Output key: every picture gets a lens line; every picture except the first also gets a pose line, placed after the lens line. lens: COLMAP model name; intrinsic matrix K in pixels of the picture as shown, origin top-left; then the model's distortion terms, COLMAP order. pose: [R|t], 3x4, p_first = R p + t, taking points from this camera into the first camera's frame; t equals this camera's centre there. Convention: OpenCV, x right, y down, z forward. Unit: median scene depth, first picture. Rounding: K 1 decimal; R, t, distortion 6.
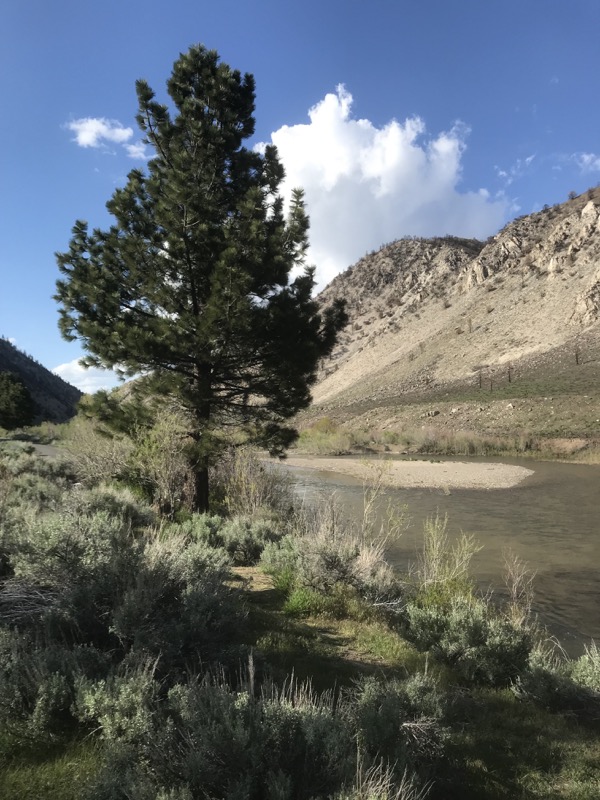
lens RADIAL K [[642.8, 0, 304.1], [0, 642.8, 401.4], [0, 0, 1]] dist [0.018132, -0.007888]
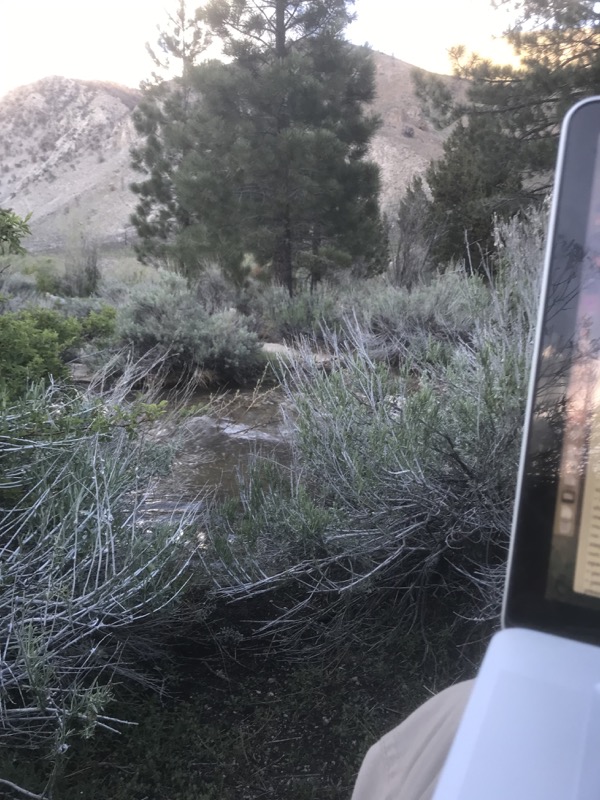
lens RADIAL K [[642.8, 0, 302.6], [0, 642.8, 400.0], [0, 0, 1]] dist [0.018132, -0.007888]
pose [[0.877516, -0.064686, 0.475164, -0.032591], [-0.041229, 0.977015, 0.209146, -0.002588], [-0.477771, -0.203120, 0.854680, -0.293959]]
